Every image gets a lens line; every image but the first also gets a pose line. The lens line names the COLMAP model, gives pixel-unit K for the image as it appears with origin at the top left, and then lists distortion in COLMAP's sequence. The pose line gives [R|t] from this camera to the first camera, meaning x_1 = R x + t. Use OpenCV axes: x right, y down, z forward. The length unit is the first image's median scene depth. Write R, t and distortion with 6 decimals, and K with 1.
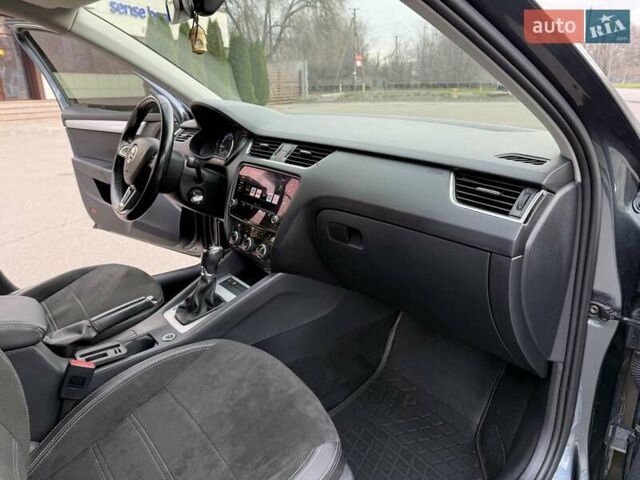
lens RADIAL K [[456.6, 0, 317.0], [0, 456.6, 236.3], [0, 0, 1]] dist [0.048701, -0.047615]
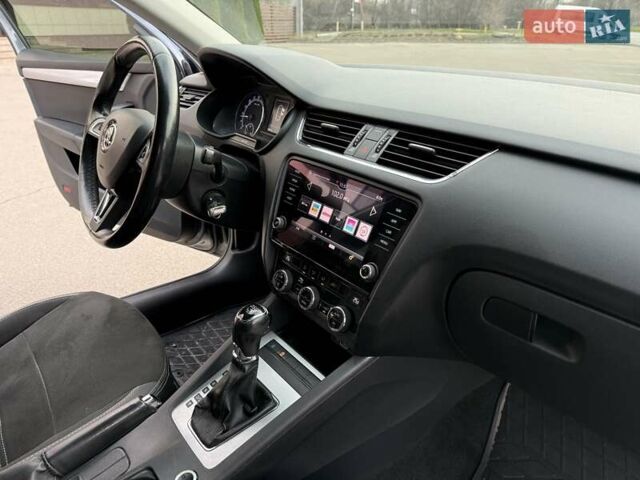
lens RADIAL K [[456.6, 0, 319.1], [0, 456.6, 236.4], [0, 0, 1]] dist [0.048701, -0.047615]
pose [[0.999803, 0.002436, 0.019694, -0.124329], [-0.004688, 0.993336, 0.115163, -0.110473], [-0.019283, -0.115233, 0.993151, 0.343918]]
